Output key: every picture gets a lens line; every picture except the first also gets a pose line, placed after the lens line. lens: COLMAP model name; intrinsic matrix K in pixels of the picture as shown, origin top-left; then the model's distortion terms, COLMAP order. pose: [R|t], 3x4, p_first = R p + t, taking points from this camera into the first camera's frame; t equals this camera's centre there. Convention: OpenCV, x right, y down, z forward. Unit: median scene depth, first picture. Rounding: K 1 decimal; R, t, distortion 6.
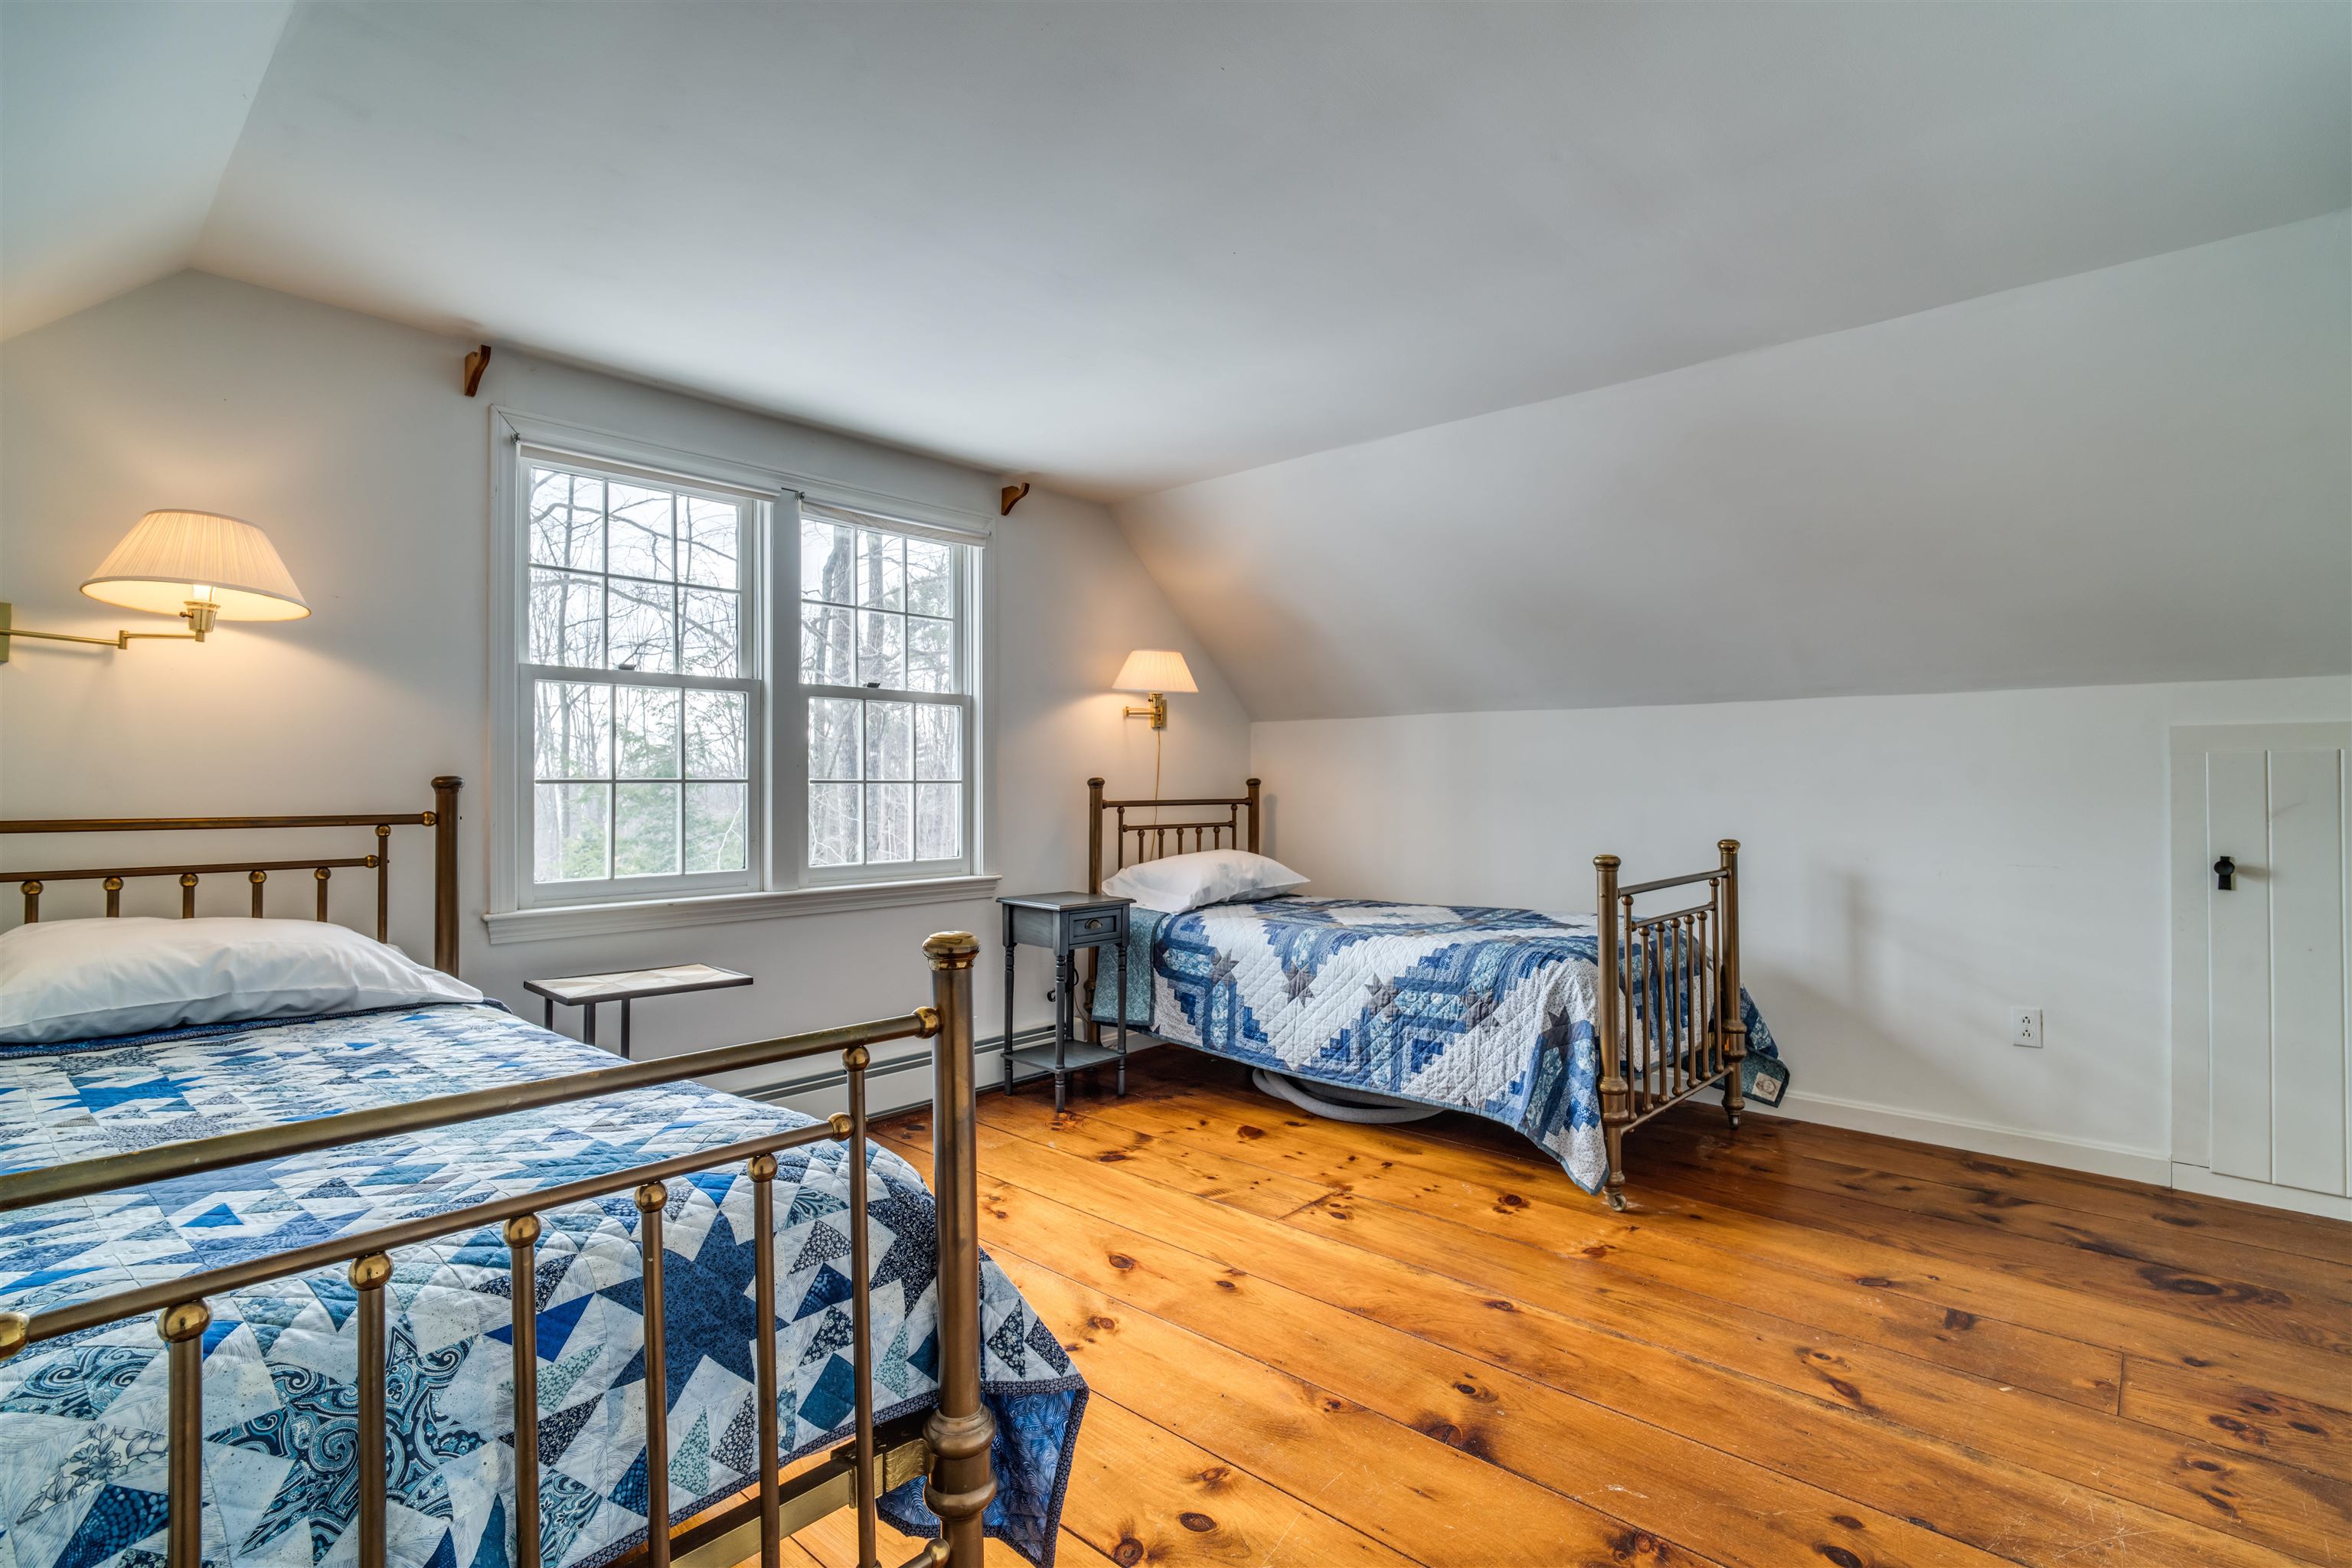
lens RADIAL K [[1135.8, 0, 1181.4], [0, 1135.8, 768.5], [0, 0, 1]] dist [-0.017255, 0.012767]
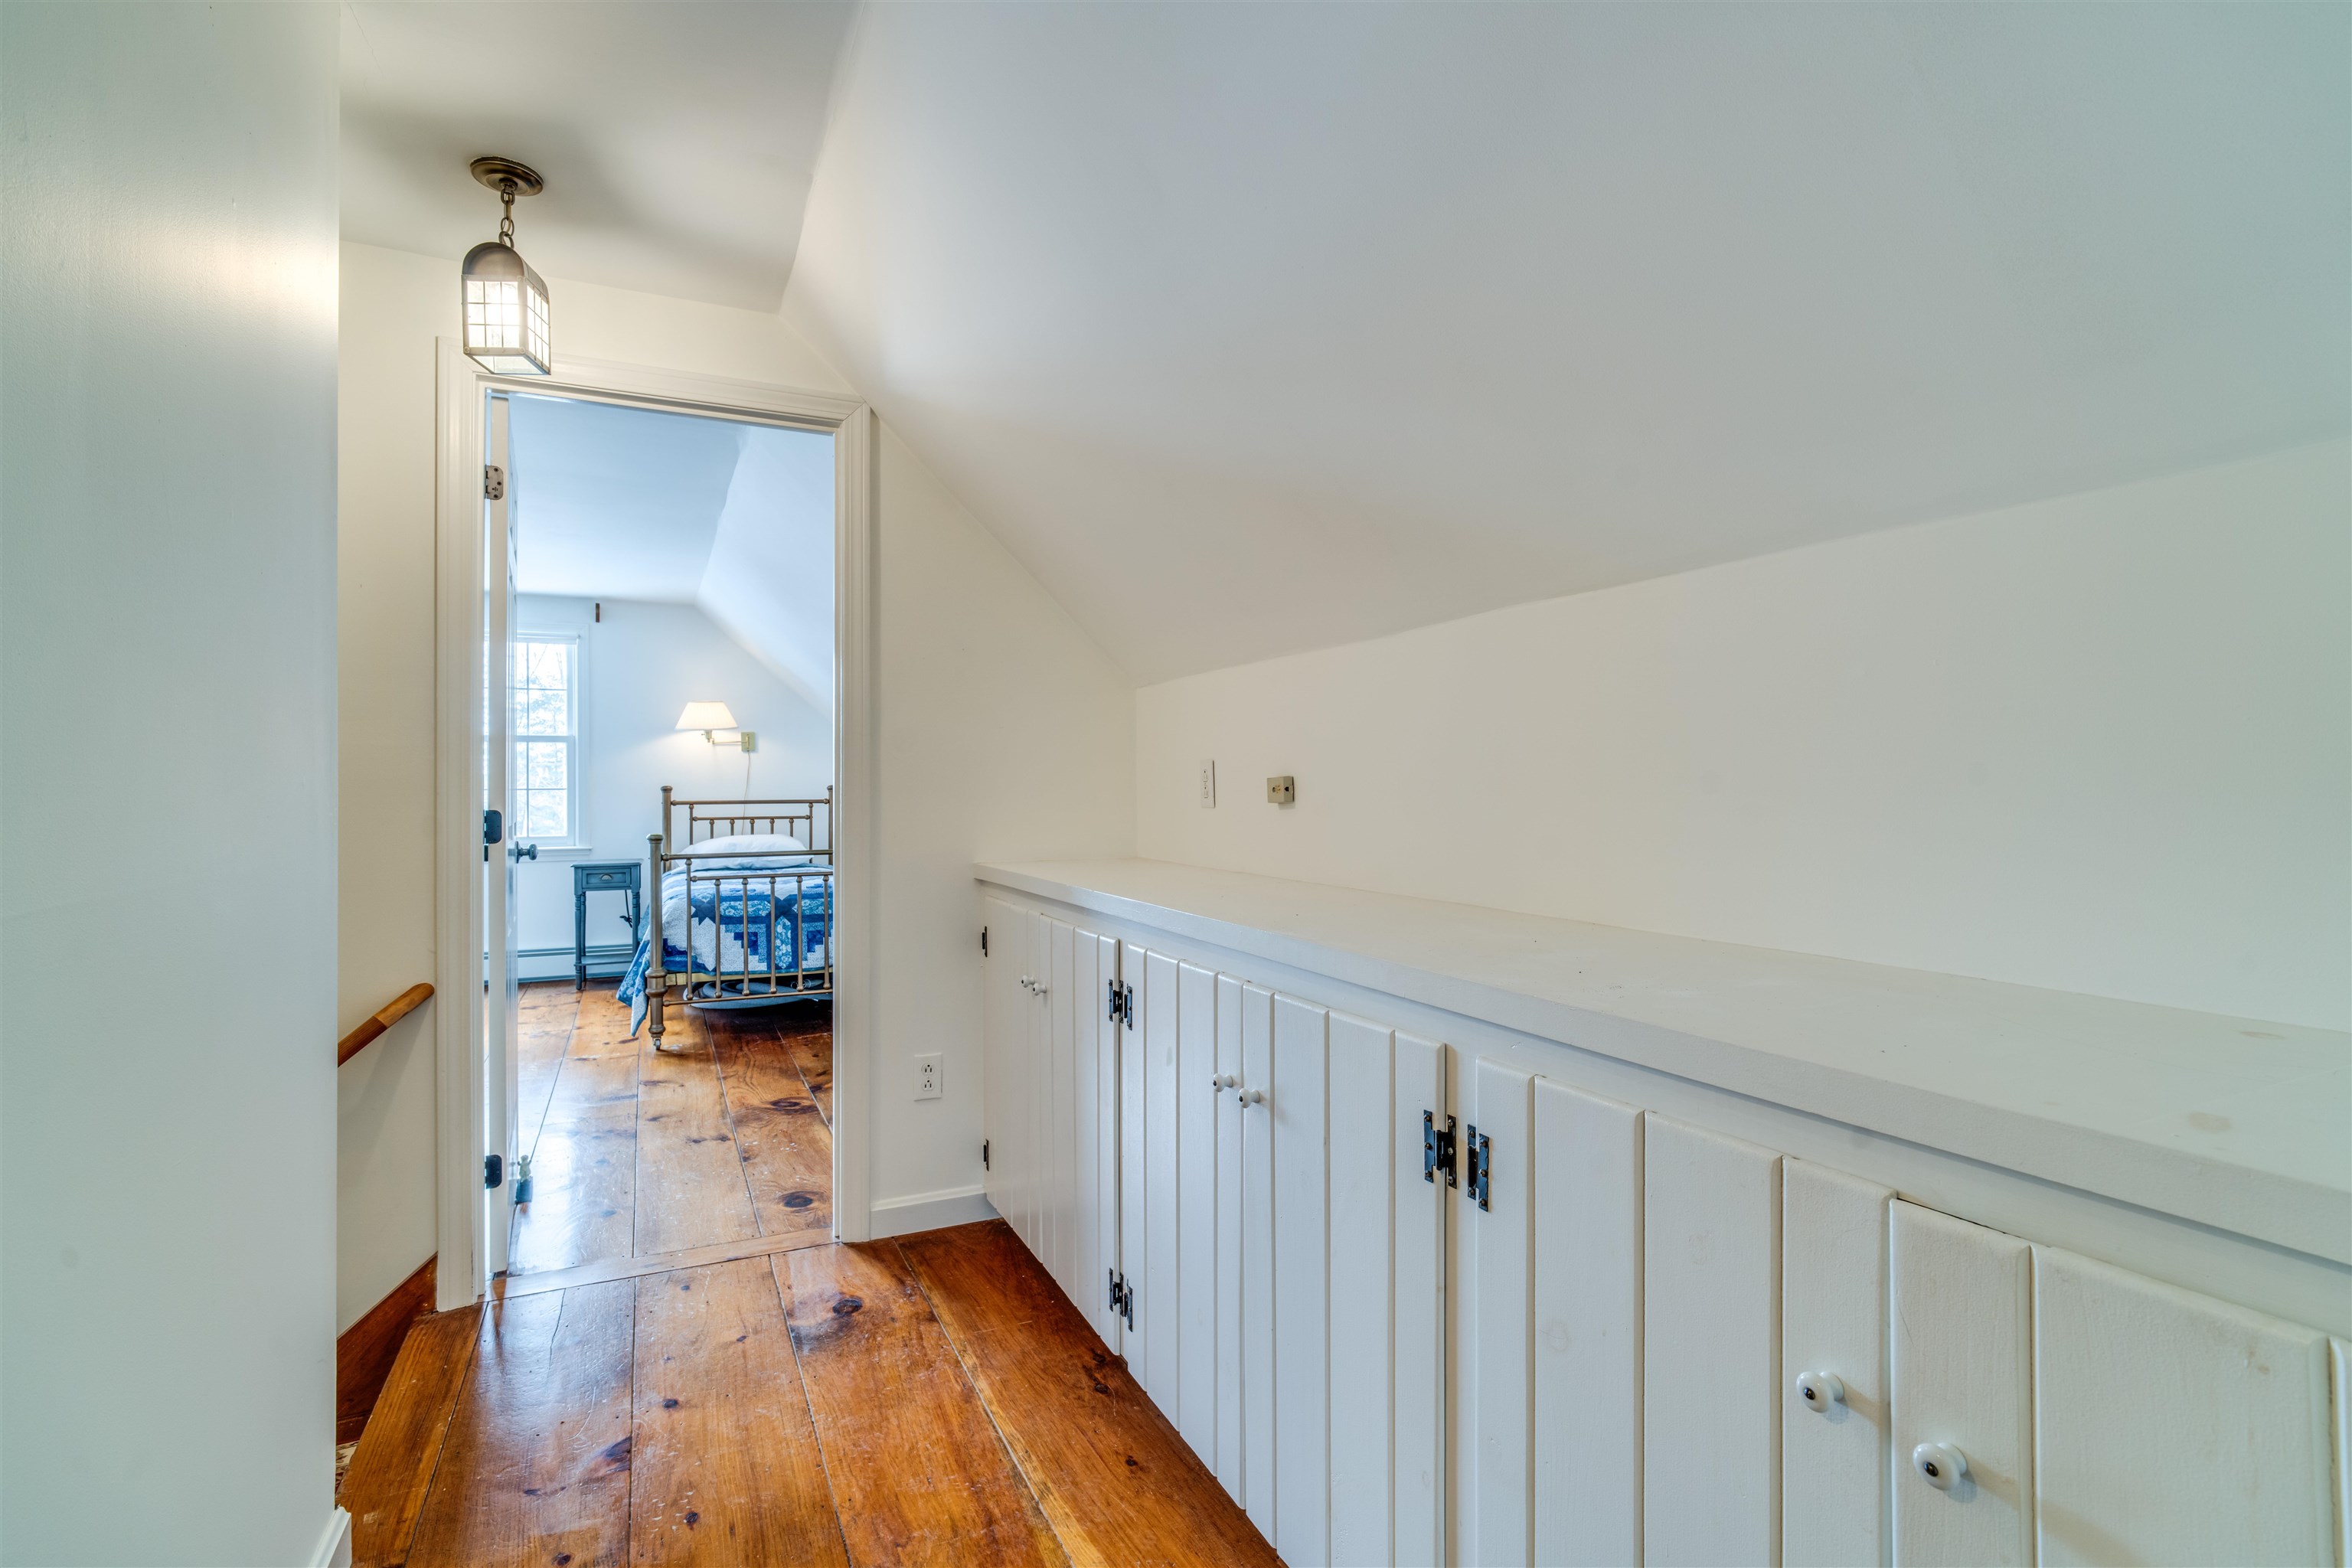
lens RADIAL K [[1135.8, 0, 1181.4], [0, 1135.8, 768.5], [0, 0, 1]] dist [-0.017255, 0.012767]
pose [[0.910504, -0.003446, -0.413487, 1.576139], [0.008334, 0.999915, 0.010019, -0.033723], [0.413417, -0.012569, 0.910455, -0.163114]]
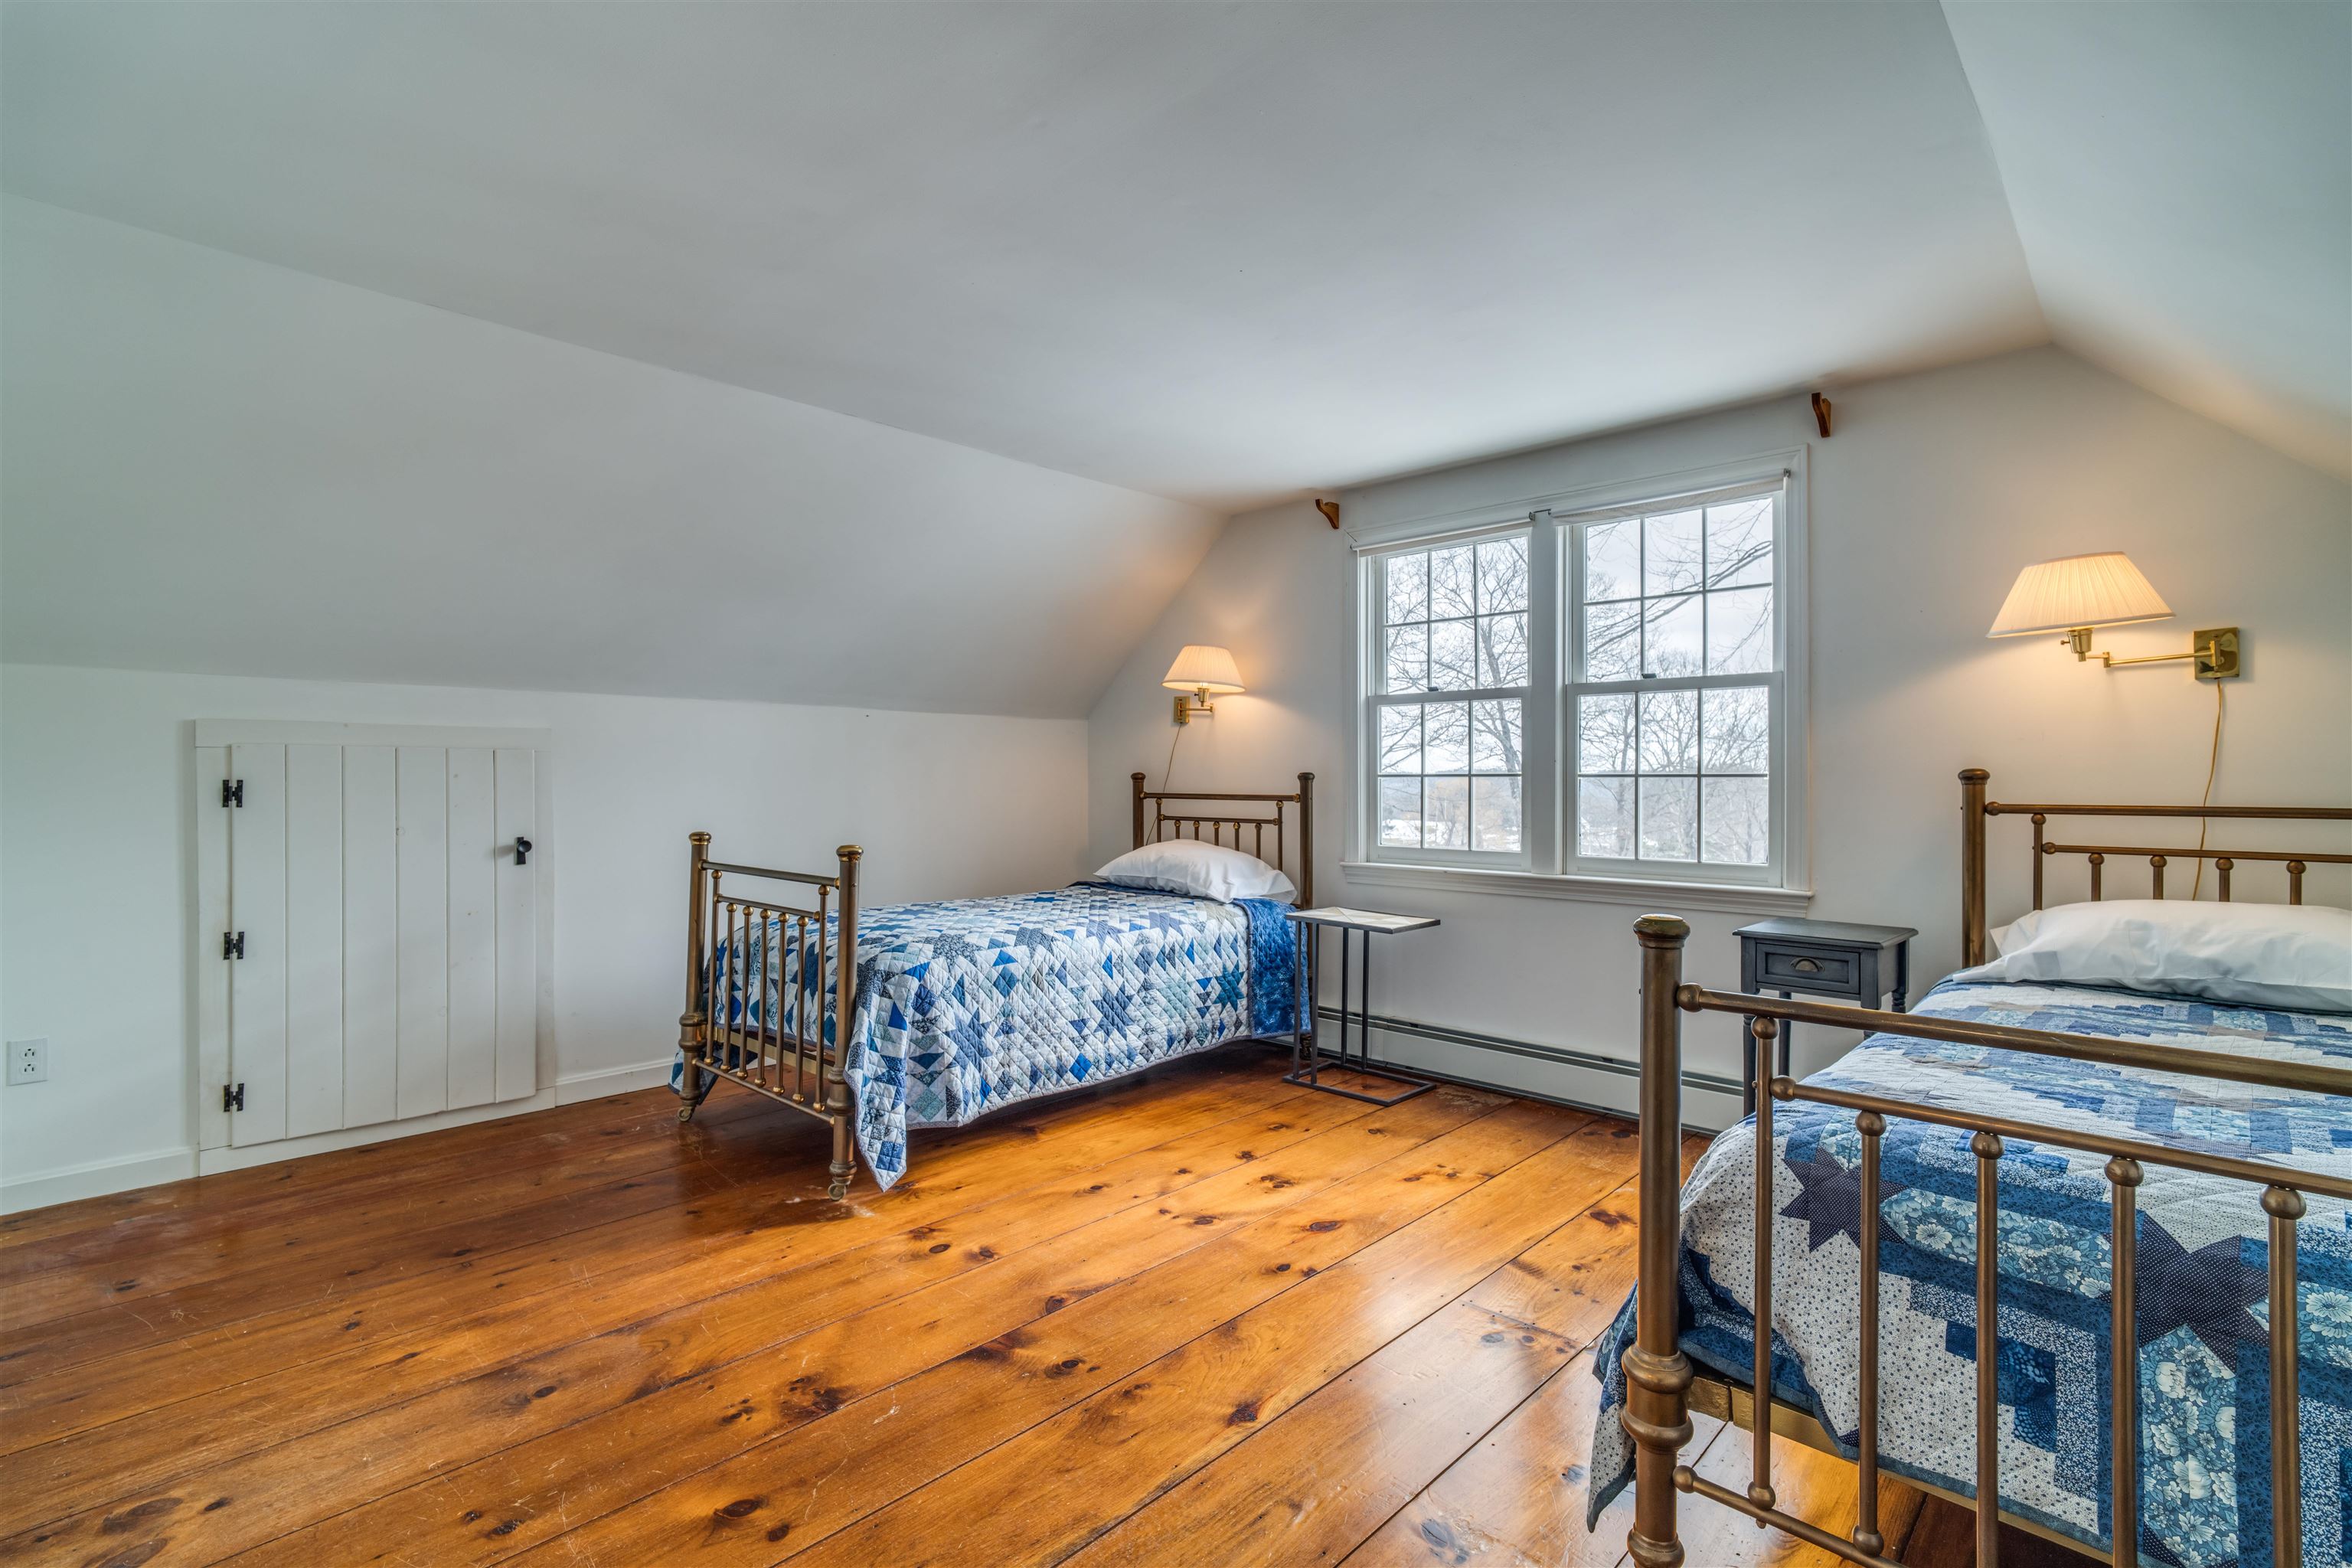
lens RADIAL K [[1135.8, 0, 1181.4], [0, 1135.8, 768.5], [0, 0, 1]] dist [-0.017255, 0.012767]
pose [[-0.043955, -0.003079, -0.999029, 0.805231], [0.015301, 0.999876, -0.003755, 0.003868], [0.998916, -0.015451, -0.043903, 0.722554]]
